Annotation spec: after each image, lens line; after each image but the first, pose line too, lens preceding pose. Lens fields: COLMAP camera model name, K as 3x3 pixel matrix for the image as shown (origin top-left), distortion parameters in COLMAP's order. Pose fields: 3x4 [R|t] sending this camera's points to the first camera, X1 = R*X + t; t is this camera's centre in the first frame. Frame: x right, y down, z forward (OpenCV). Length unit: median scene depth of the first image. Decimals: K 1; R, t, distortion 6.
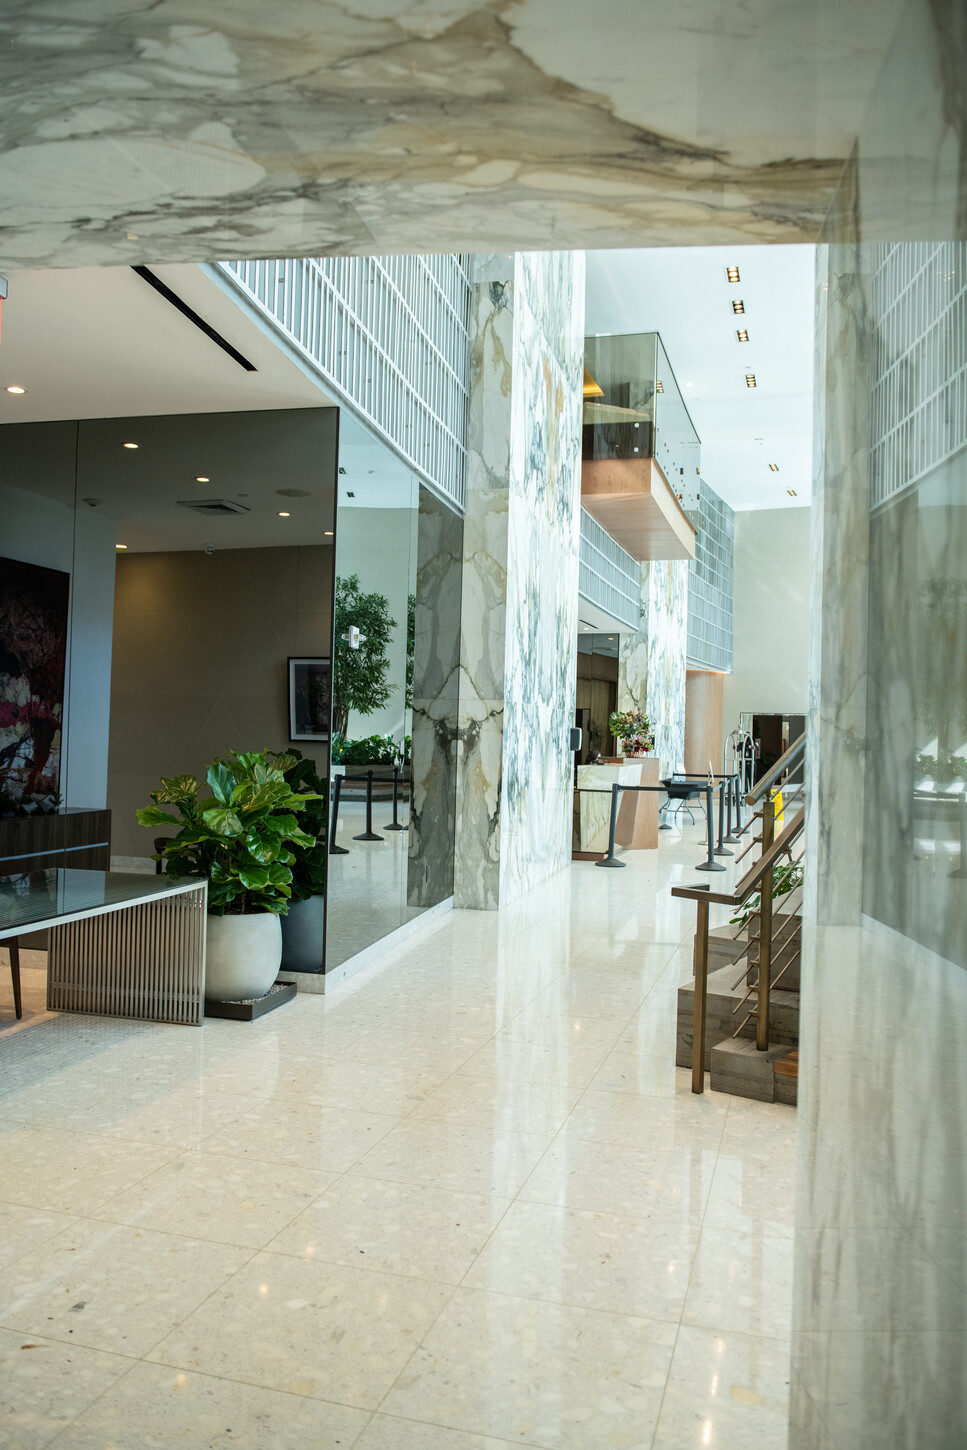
lens RADIAL K [[1099.5, 0, 478.2], [0, 1099.5, 719.9], [0, 0, 1]] dist [-0.031198, -0.006112]
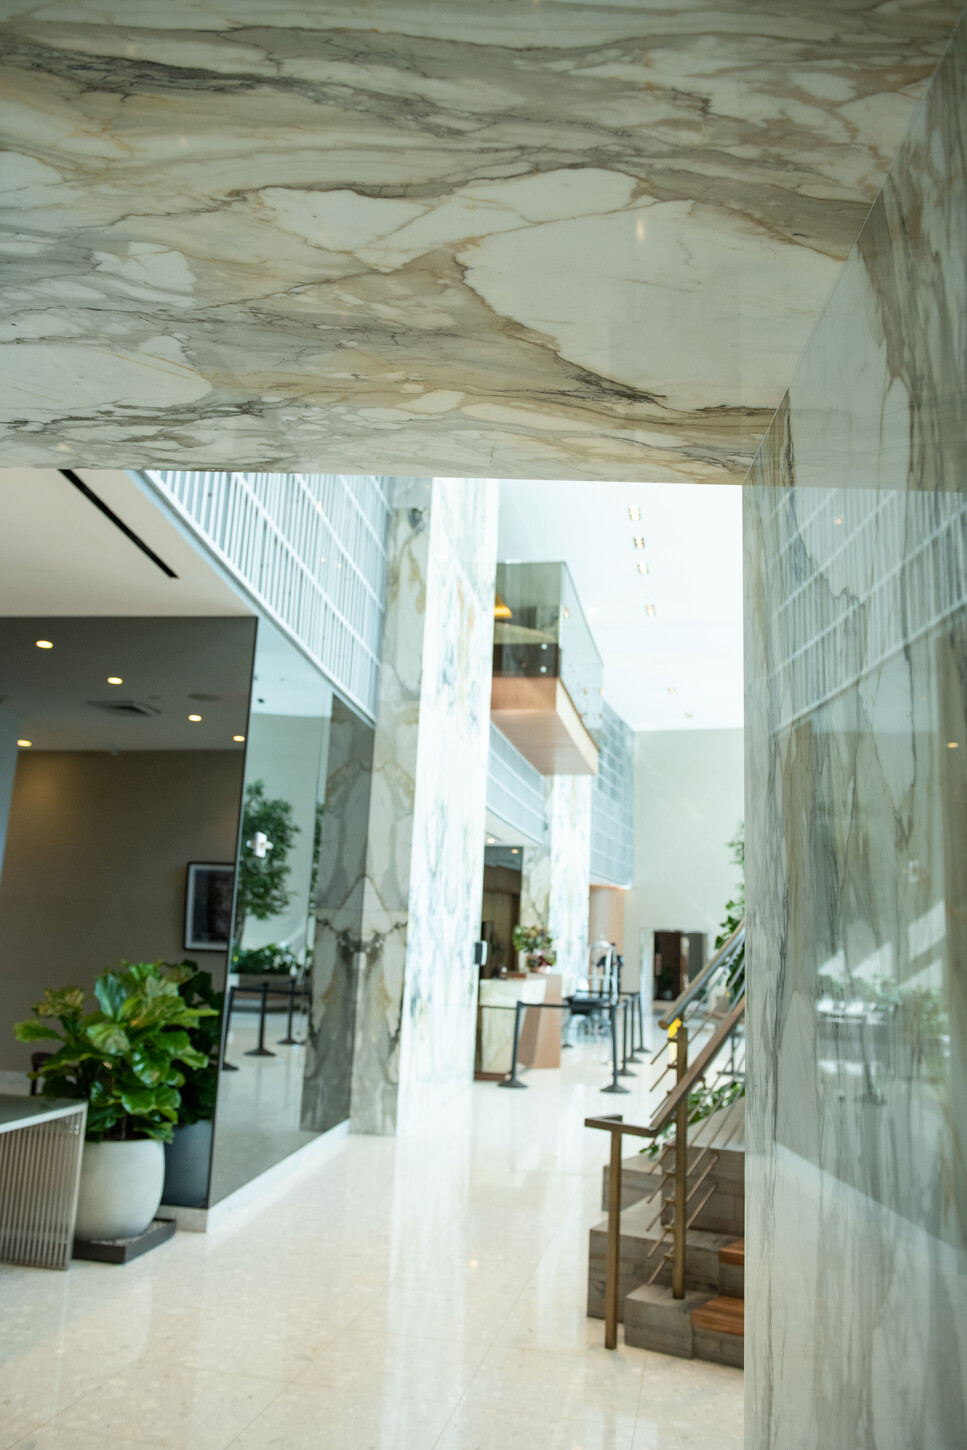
lens RADIAL K [[1090.4, 0, 478.2], [0, 1090.4, 721.0], [0, 0, 1]] dist [-0.034135, -0.003148]
pose [[0.995701, 0.037113, 0.084864, -0.004476], [-0.020445, 0.981681, -0.189433, -0.002919], [-0.090340, 0.186883, 0.978219, 0.010393]]
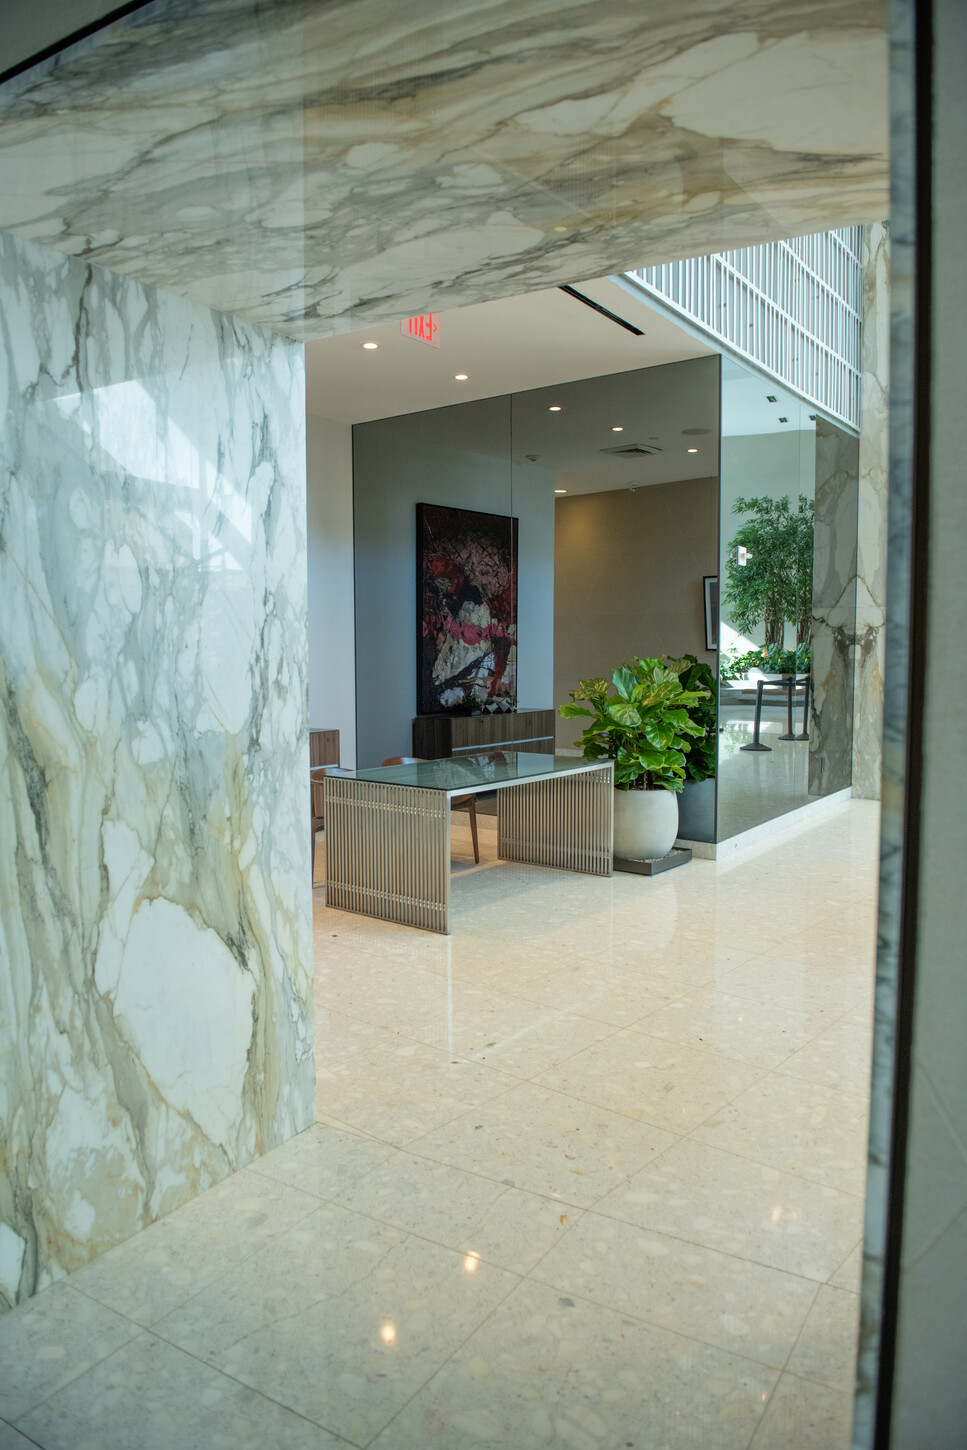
lens RADIAL K [[990.4, 0, 479.6], [0, 990.4, 722.4], [0, 0, 1]] dist [-0.050780, -0.001562]
pose [[0.910913, 0.002442, -0.412592, 0.048094], [0.033398, 0.996265, 0.079630, 0.005156], [0.411246, -0.086315, 0.907429, -0.045862]]
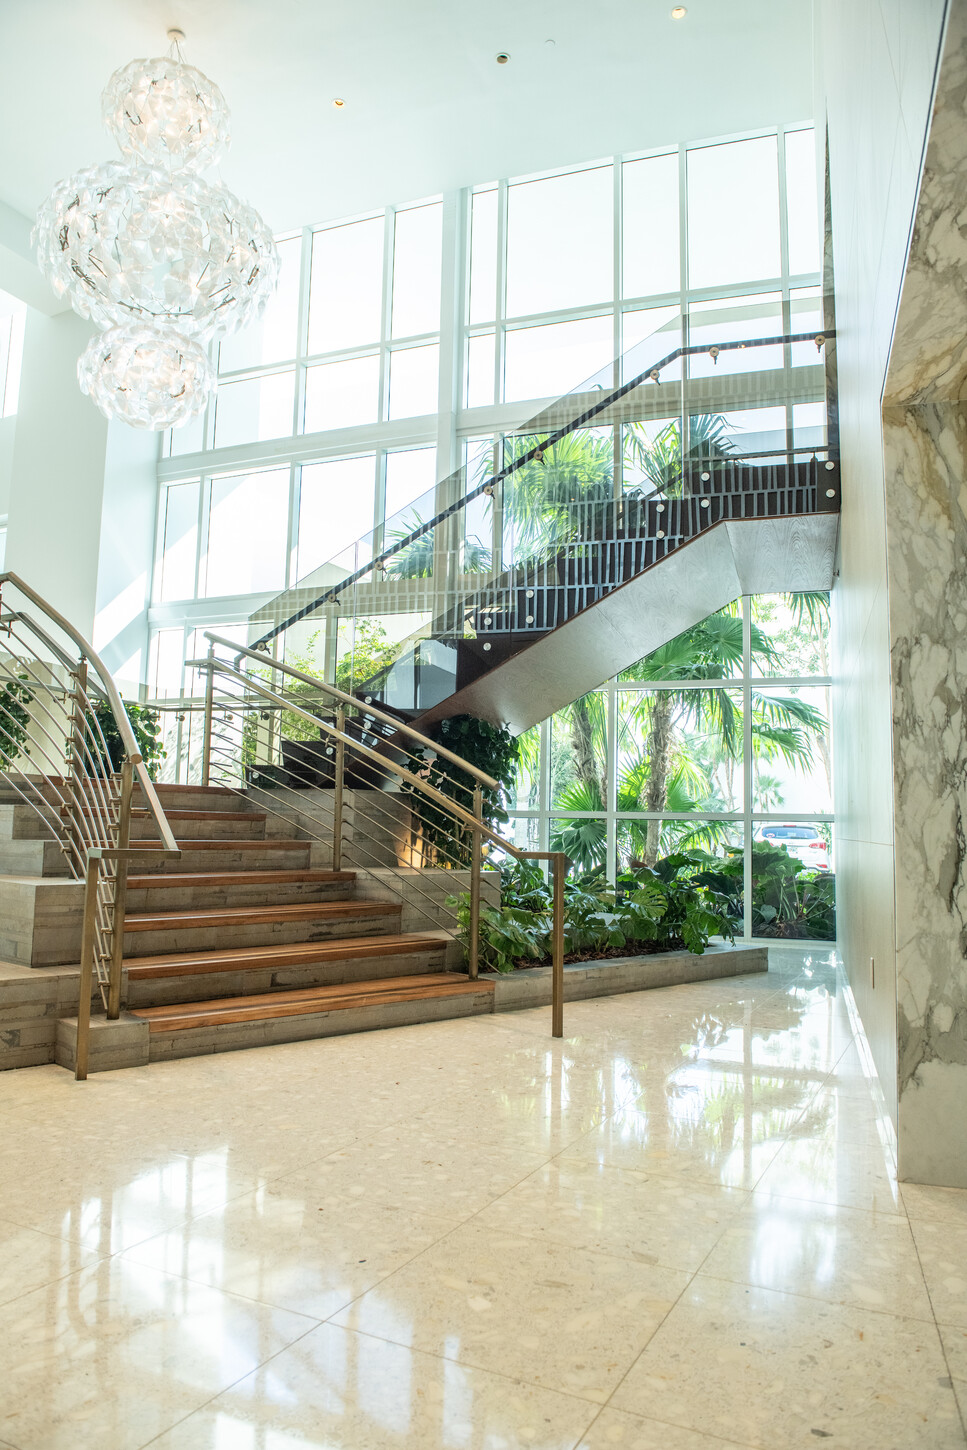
lens RADIAL K [[990.4, 0, 479.6], [0, 990.4, 722.4], [0, 0, 1]] dist [-0.050780, -0.001562]
pose [[0.189347, 0.079115, 0.978718, -0.296393], [-0.027384, 0.996787, -0.075278, 0.052980], [-0.981528, -0.012548, 0.190905, 0.284226]]
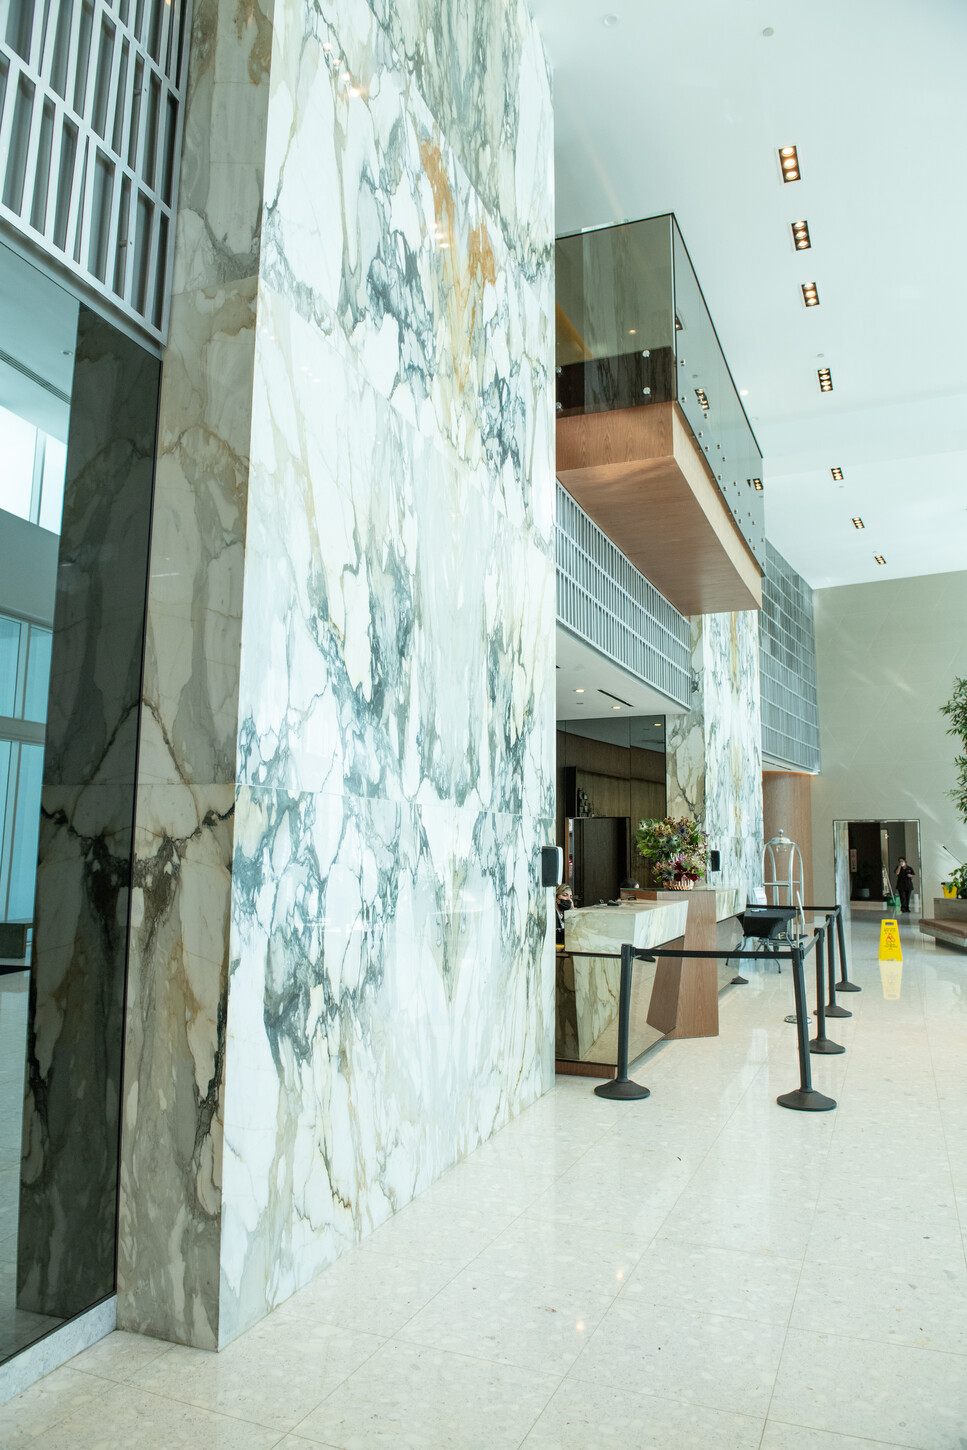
lens RADIAL K [[990.4, 0, 479.6], [0, 990.4, 722.4], [0, 0, 1]] dist [-0.050780, -0.001562]
pose [[0.994433, -0.029800, -0.101069, 0.156392], [0.018120, 0.993250, -0.114571, 0.002251], [0.103801, 0.112102, 0.988260, 0.716647]]
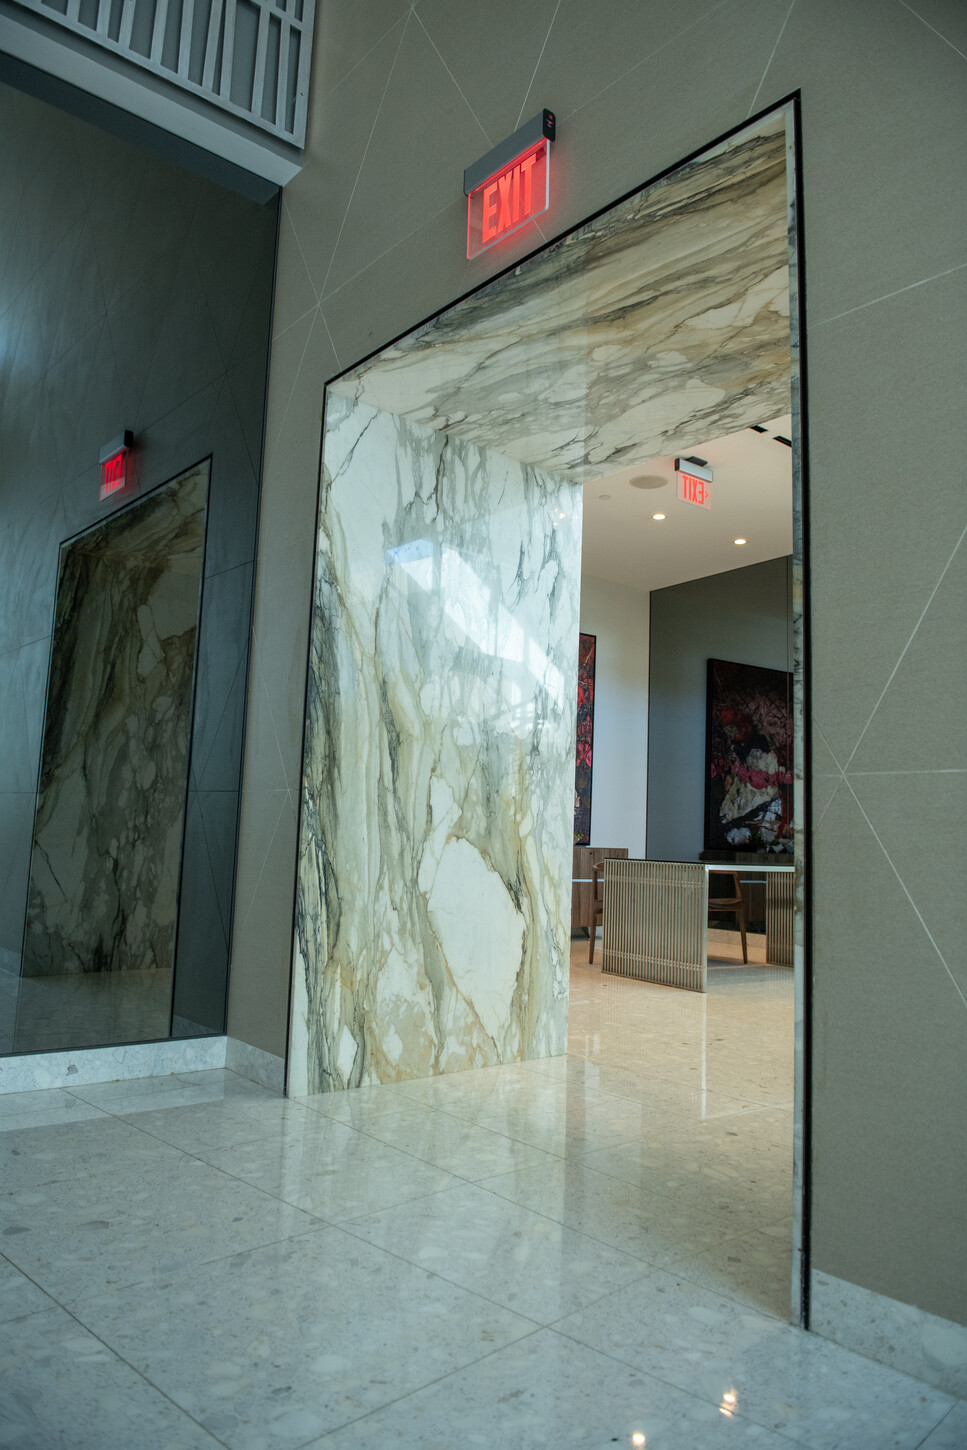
lens RADIAL K [[990.4, 0, 479.6], [0, 990.4, 722.4], [0, 0, 1]] dist [-0.050780, -0.001562]
pose [[0.737557, -0.077734, -0.670796, 0.135718], [-0.009163, 0.992109, -0.125044, 0.078484], [0.675223, 0.098374, 0.731025, -0.135966]]
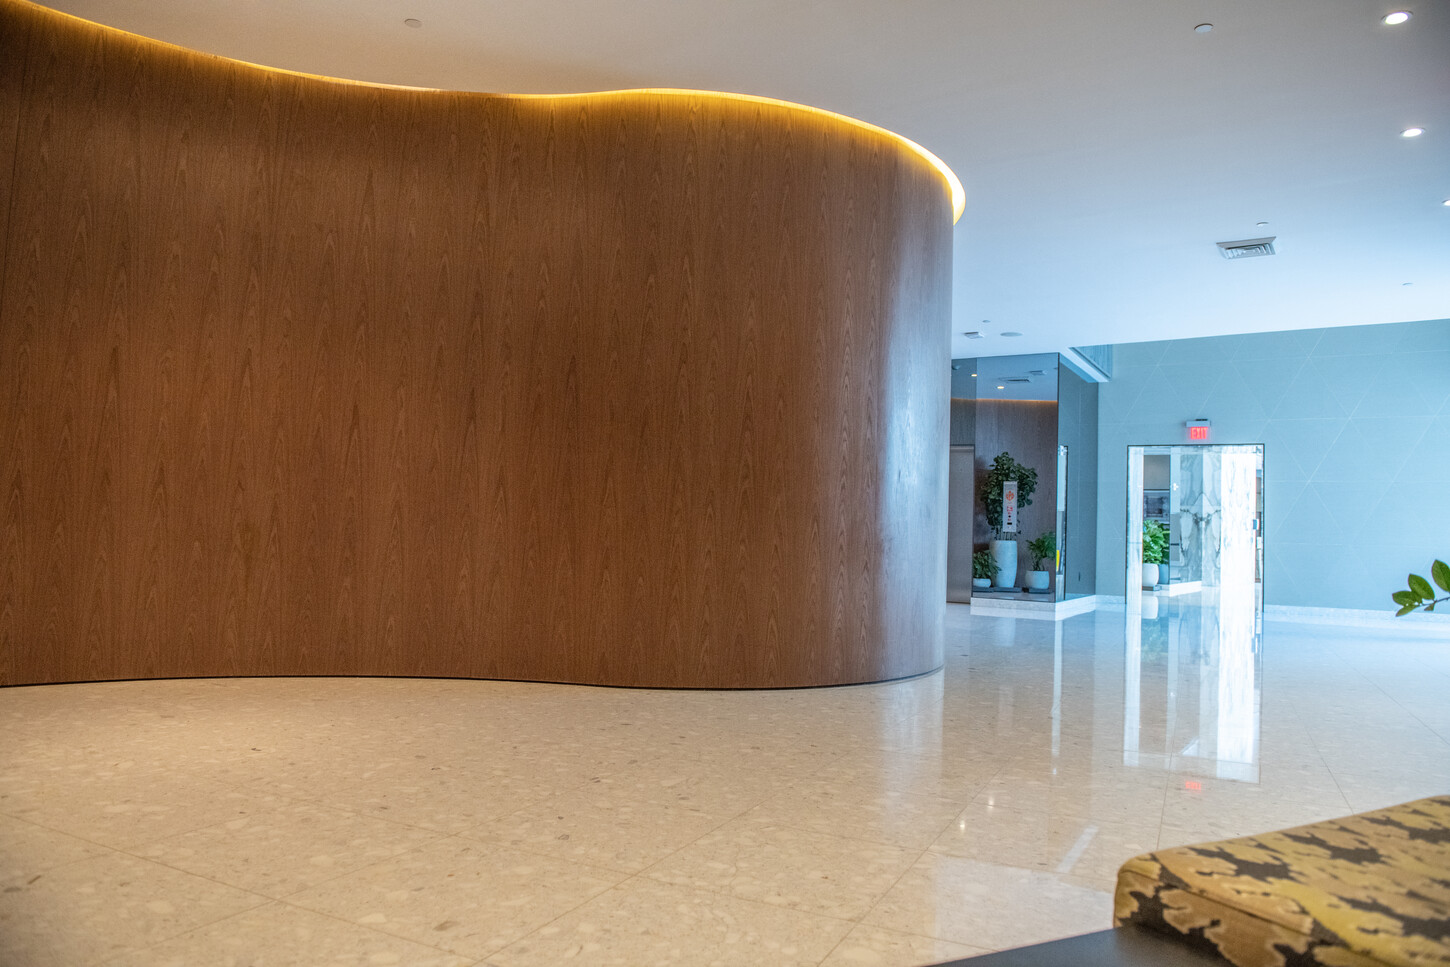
lens RADIAL K [[990.4, 0, 725.4], [0, 990.4, 473.9], [0, 0, 1]] dist [-0.050780, -0.001562]
pose [[0.910086, -0.017623, -0.414045, -0.093350], [-0.005192, 0.998532, -0.053913, 0.040316], [0.414388, 0.051215, 0.908658, -1.727735]]
